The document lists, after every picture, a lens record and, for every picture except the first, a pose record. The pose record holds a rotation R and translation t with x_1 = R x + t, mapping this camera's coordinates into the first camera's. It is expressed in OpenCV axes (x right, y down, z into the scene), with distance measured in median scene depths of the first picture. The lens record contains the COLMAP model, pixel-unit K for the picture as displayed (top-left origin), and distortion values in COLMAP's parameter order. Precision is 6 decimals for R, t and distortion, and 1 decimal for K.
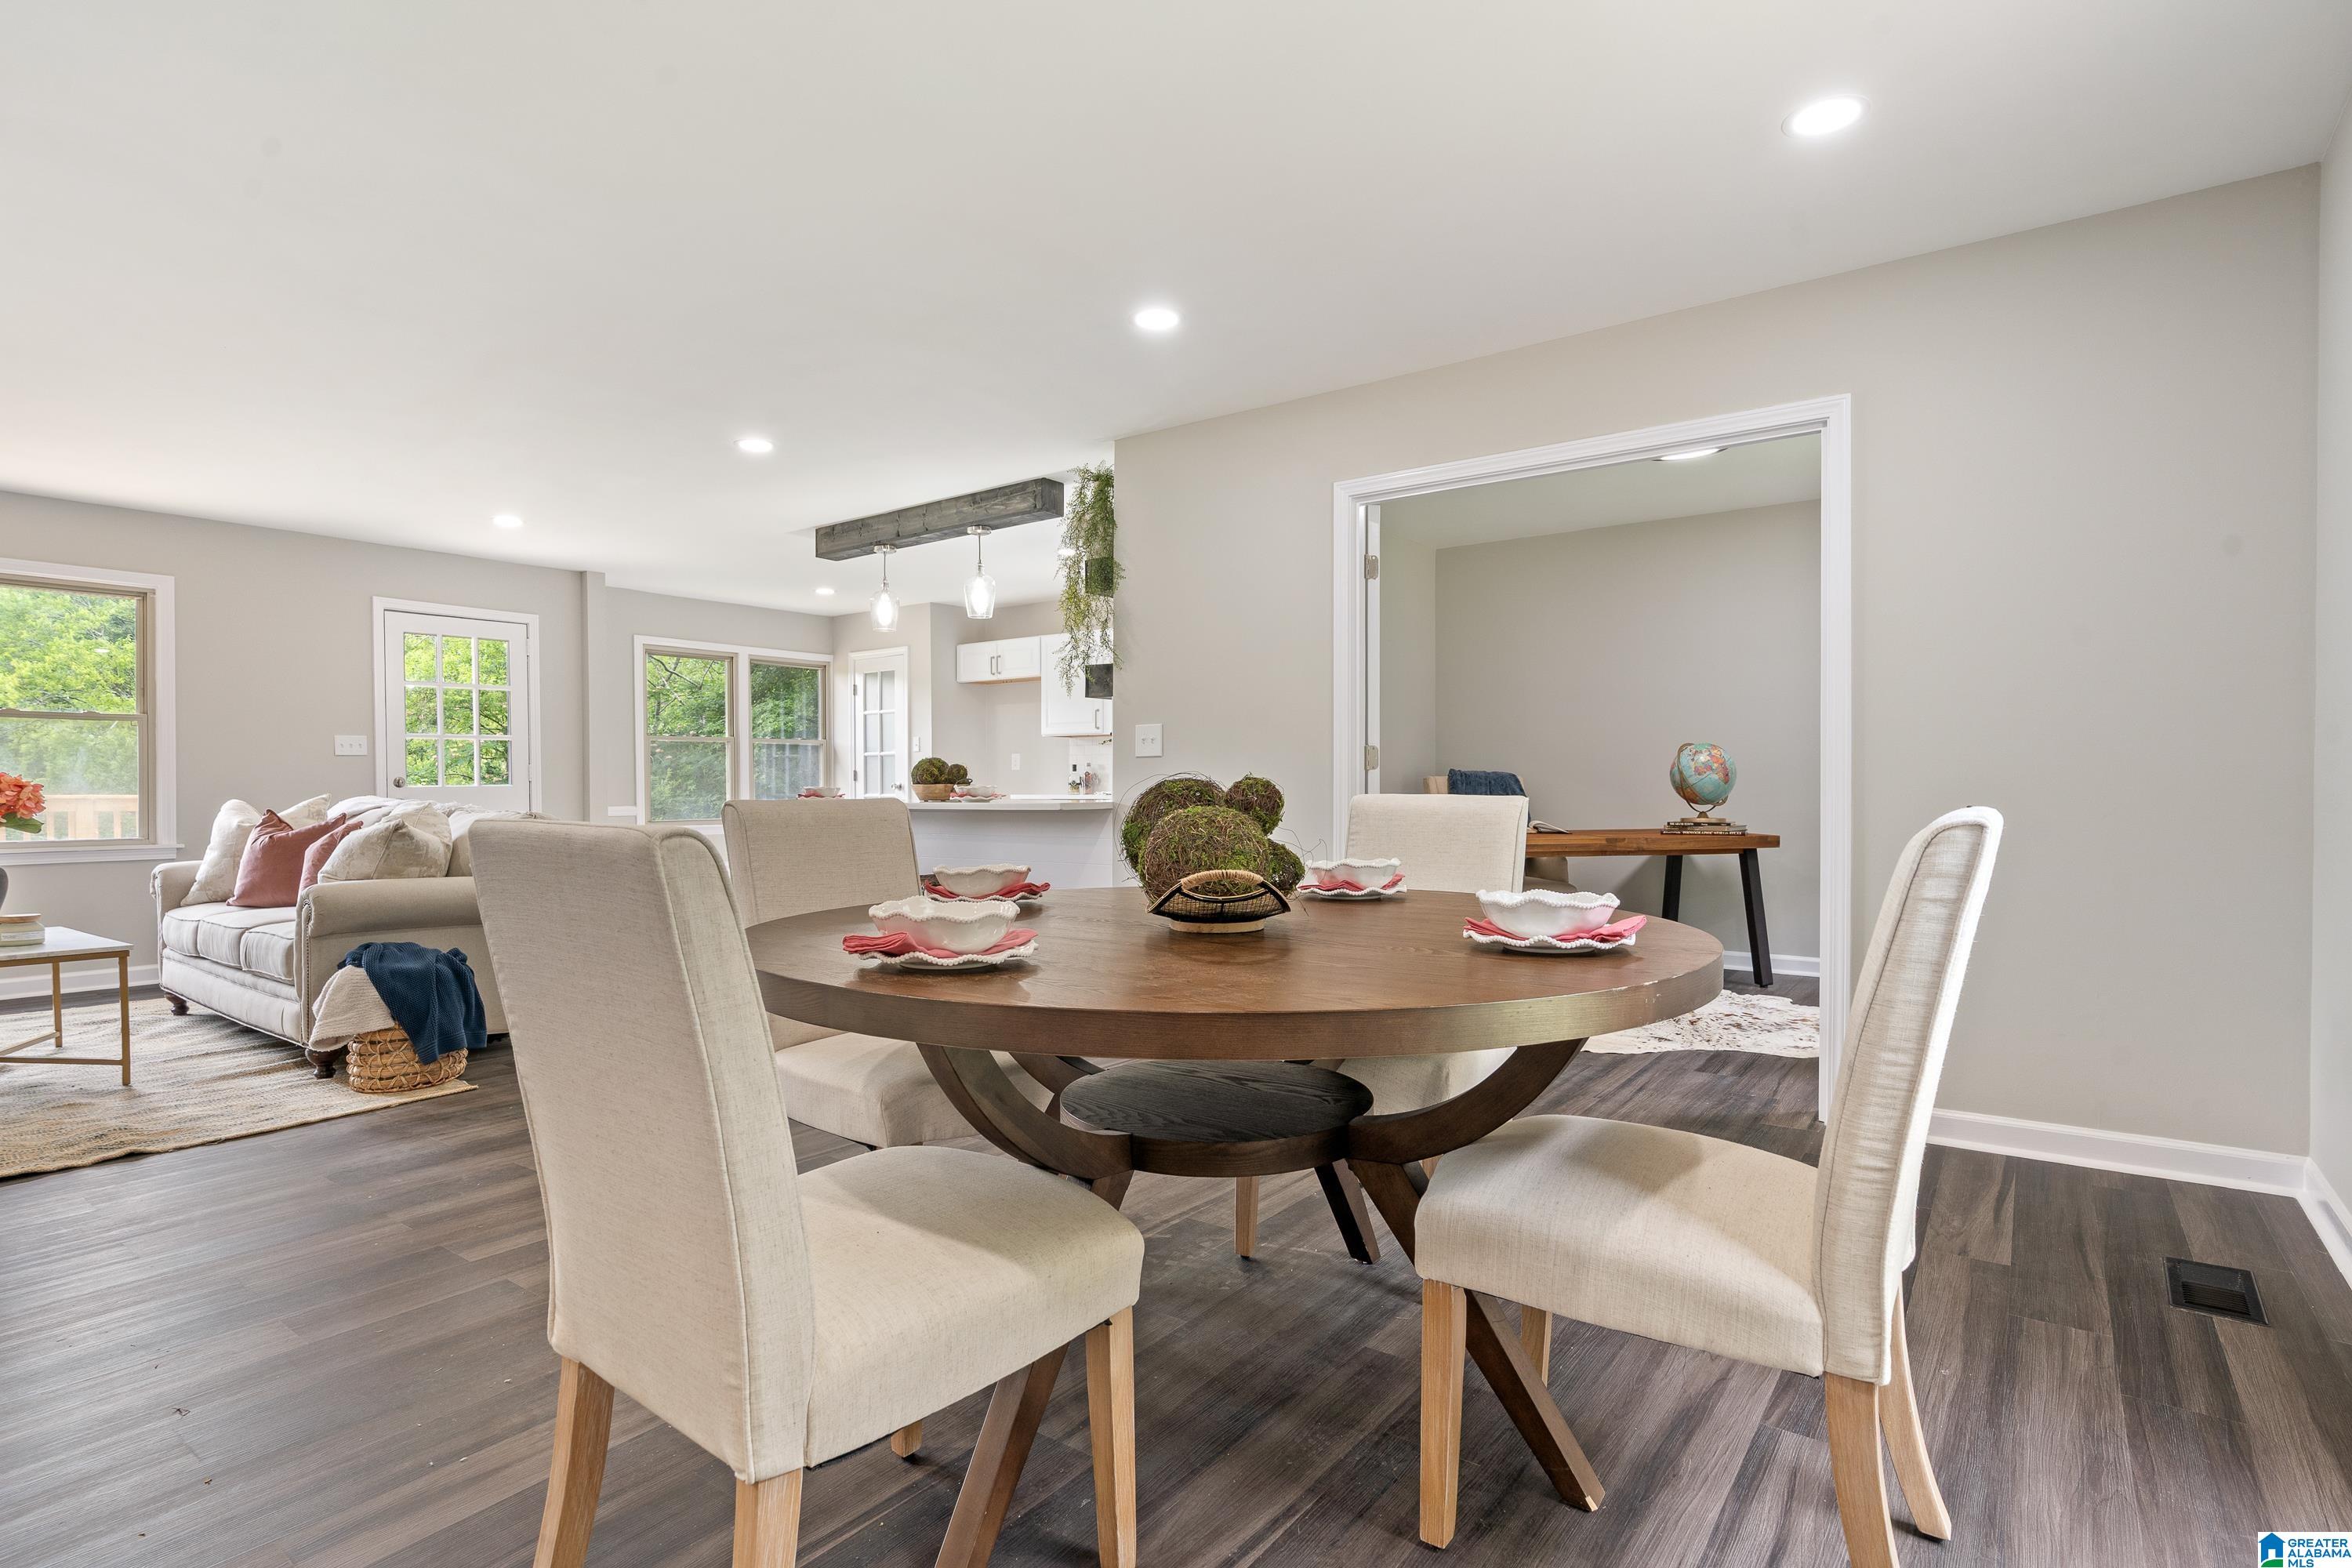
lens RADIAL K [[1145.1, 0, 1144.1], [0, 1145.1, 806.8], [0, 0, 1]] dist [-0.000657, 0.000424]
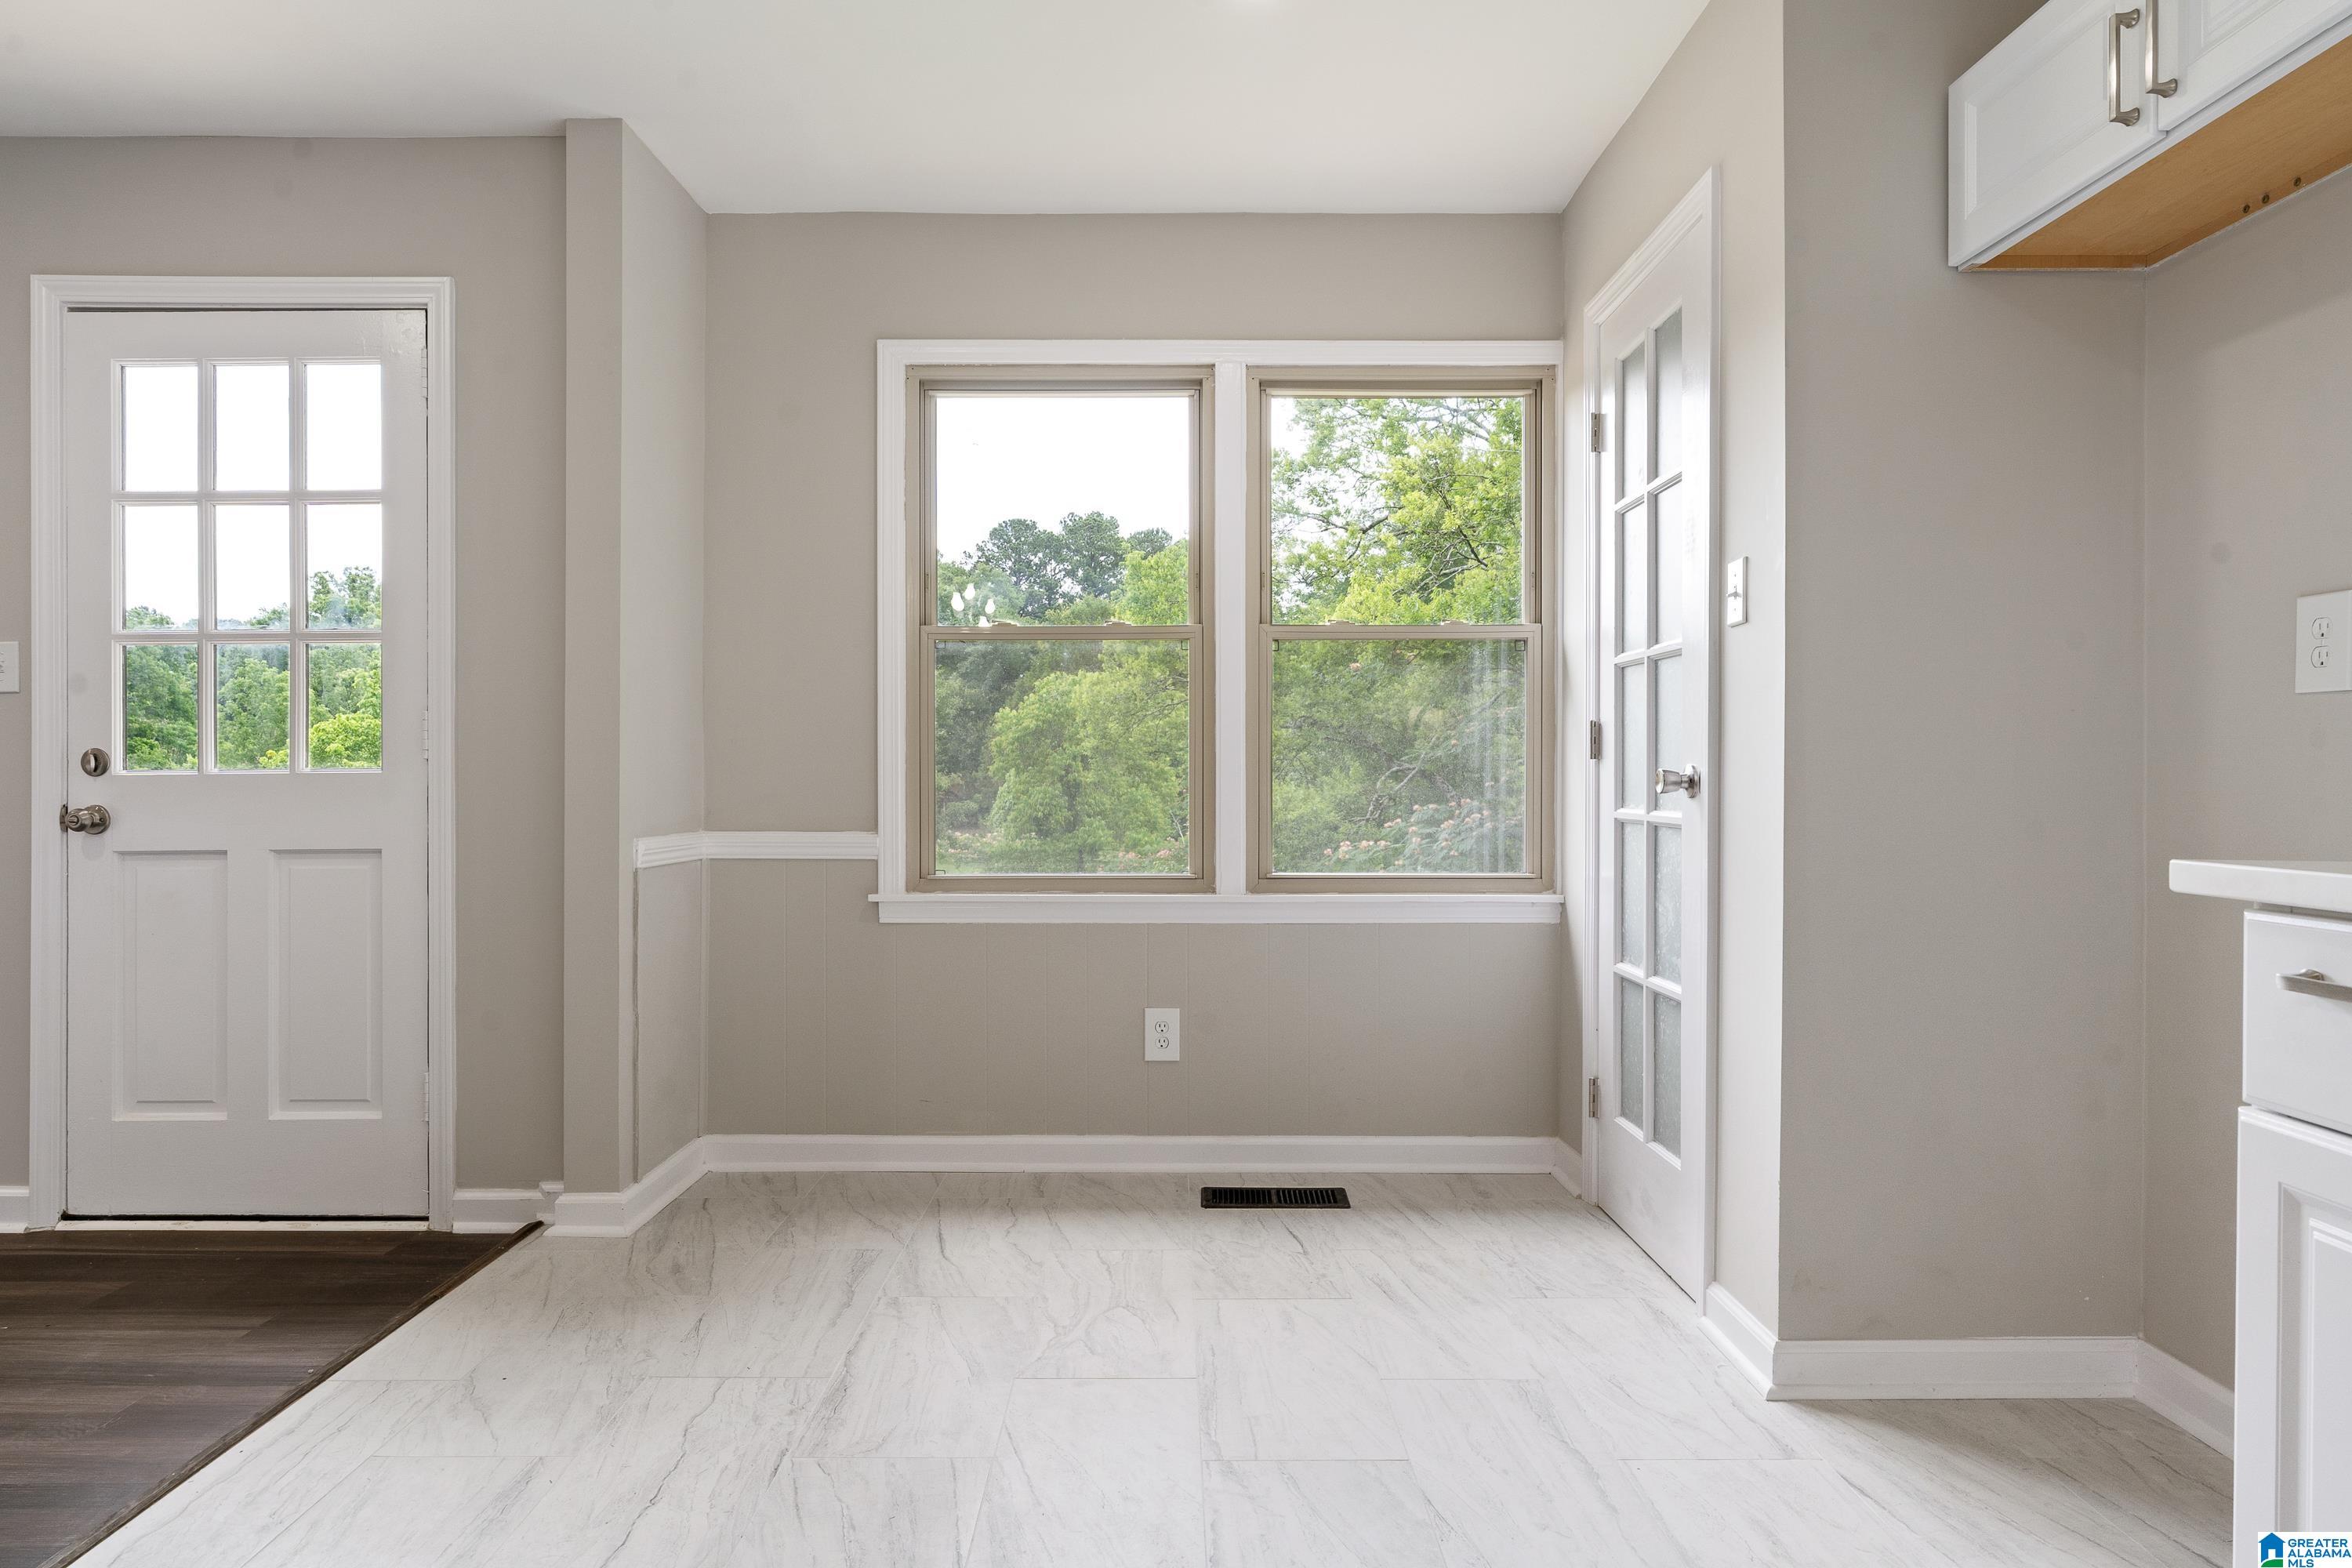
lens RADIAL K [[1310.5, 0, 1176.0], [0, 1310.5, 784.0], [0, 0, 1]] dist [-0.003393, 0.000867]
pose [[0.609775, 0.025602, -0.792161, -0.123255], [-0.028665, 0.999537, 0.010239, -0.038581], [0.792056, 0.016464, 0.610227, 1.404886]]
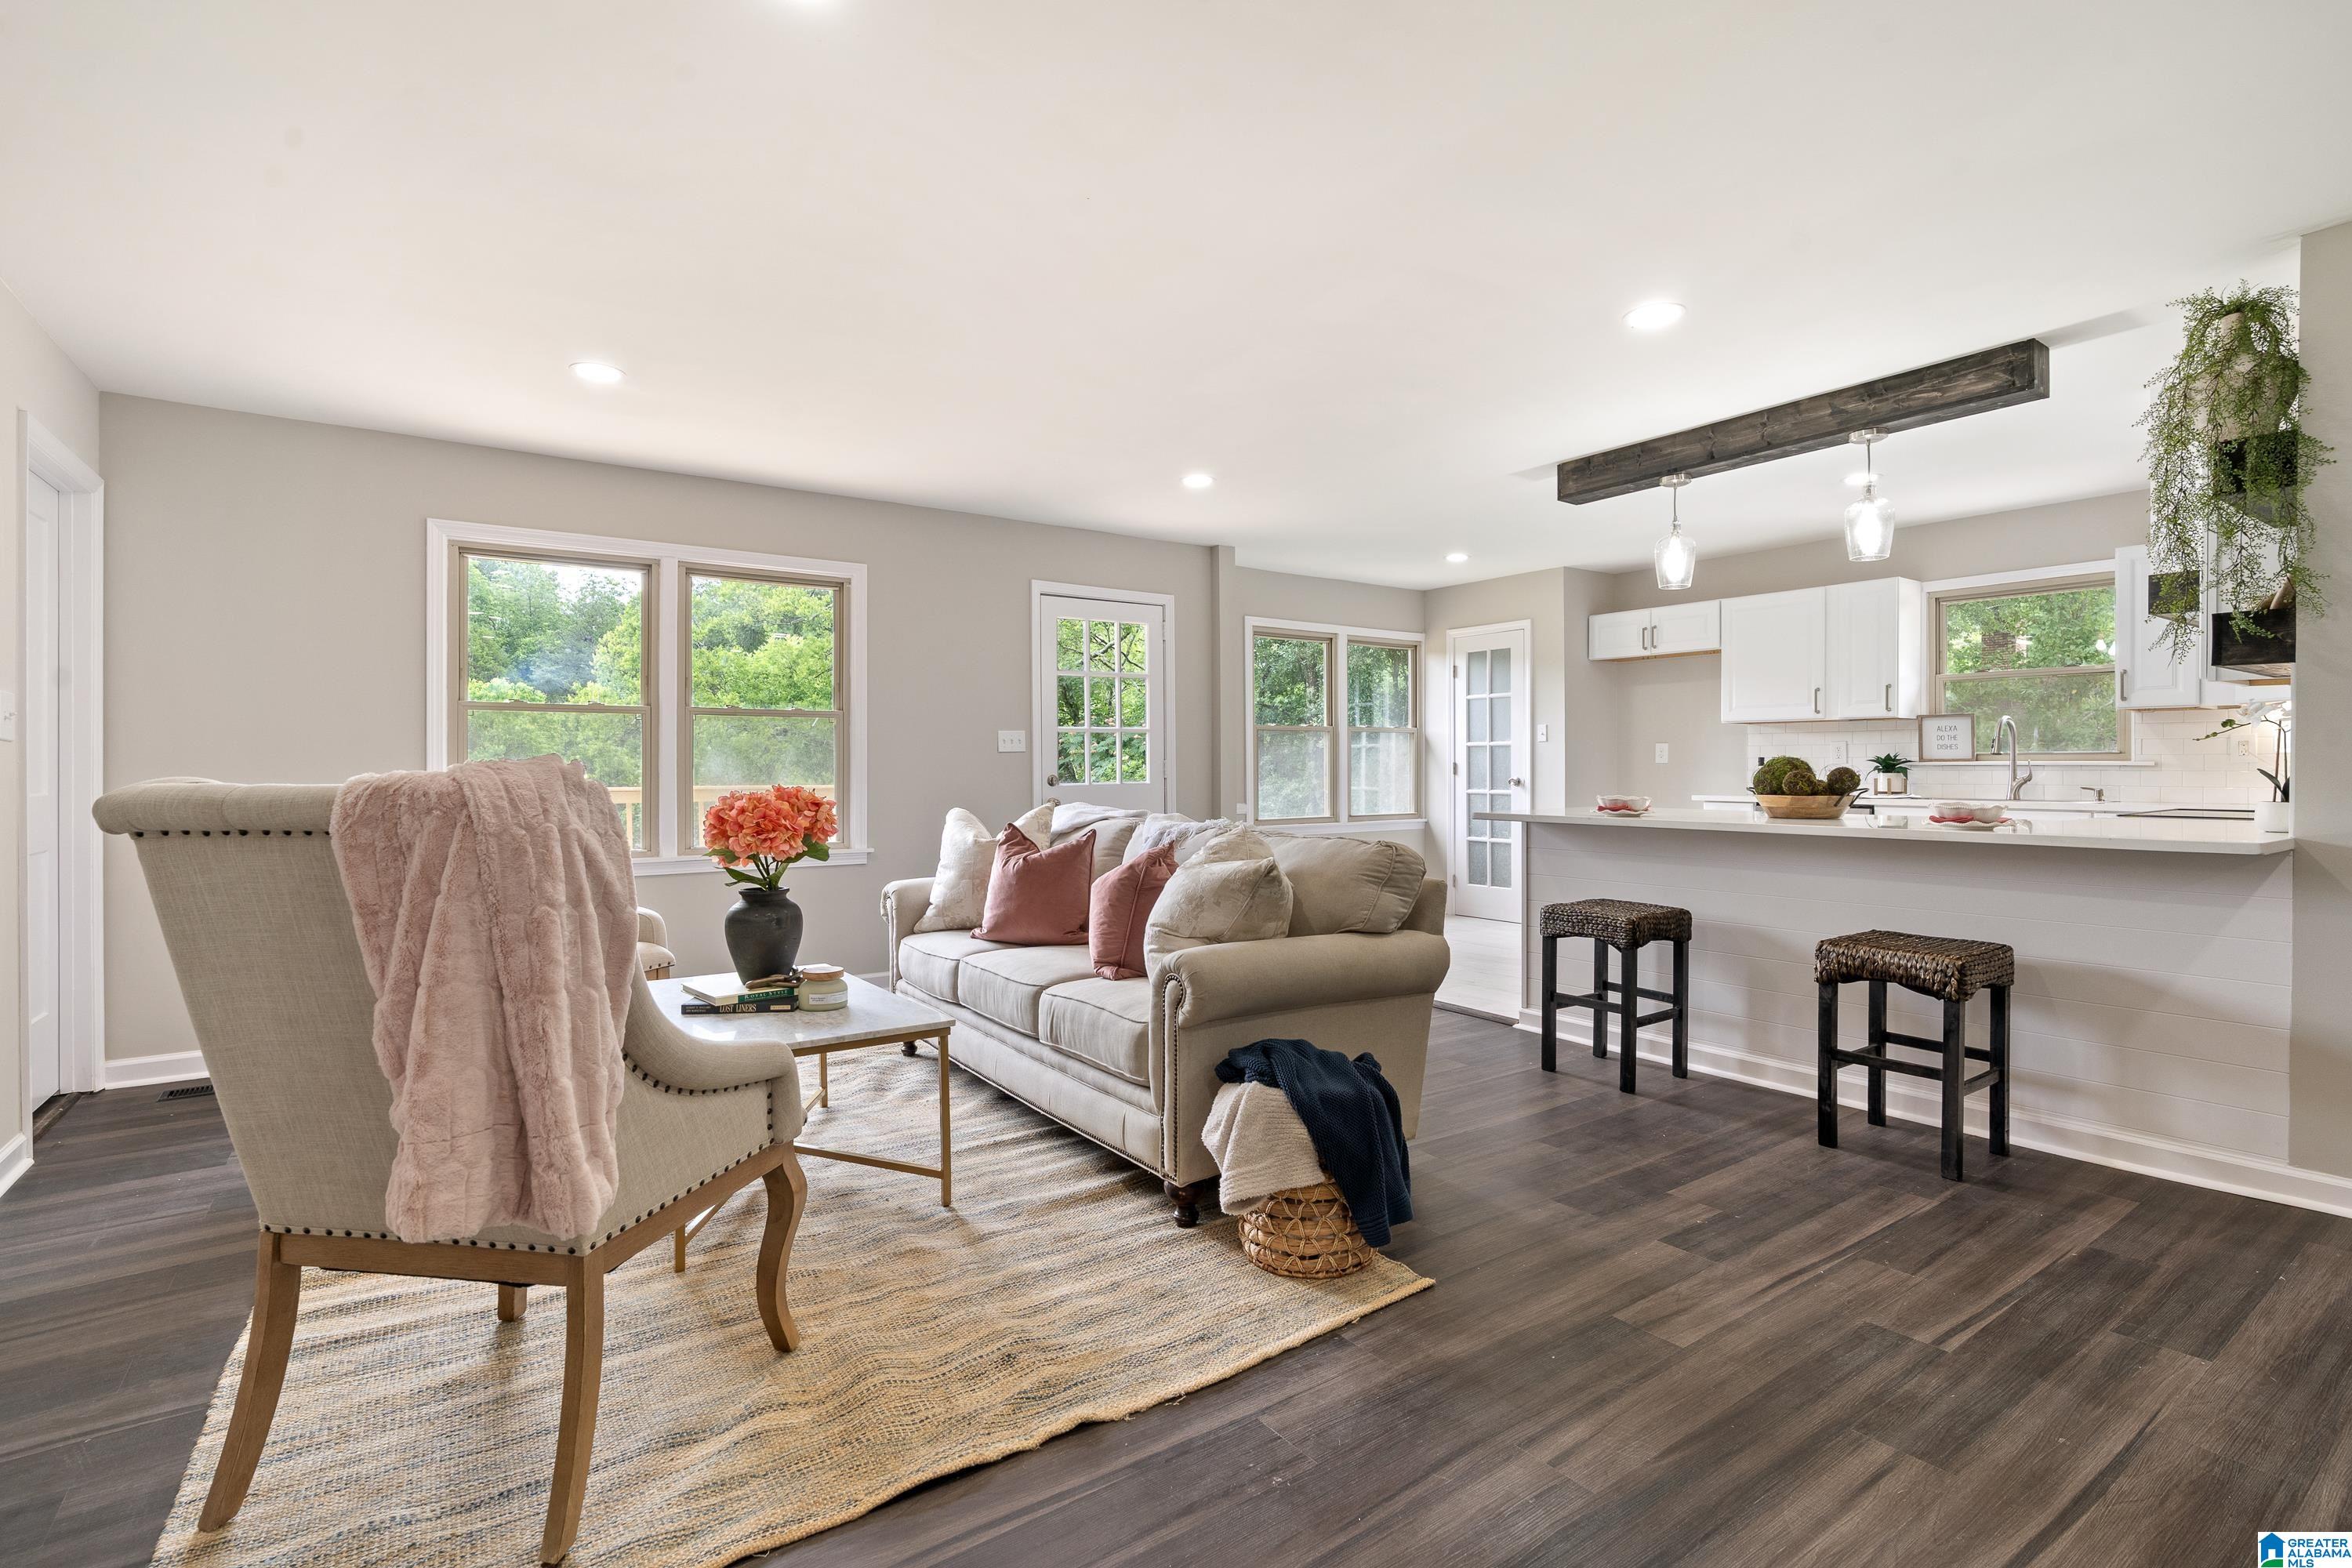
lens RADIAL K [[1079.3, 0, 1168.0], [0, 1079.3, 772.3], [0, 0, 1]] dist [-0.002894, 0.001533]
pose [[0.951626, 0.005454, -0.307211, -0.405137], [-0.009114, 0.999904, -0.010481, -0.027208], [0.307124, 0.012774, 0.951584, 0.277555]]
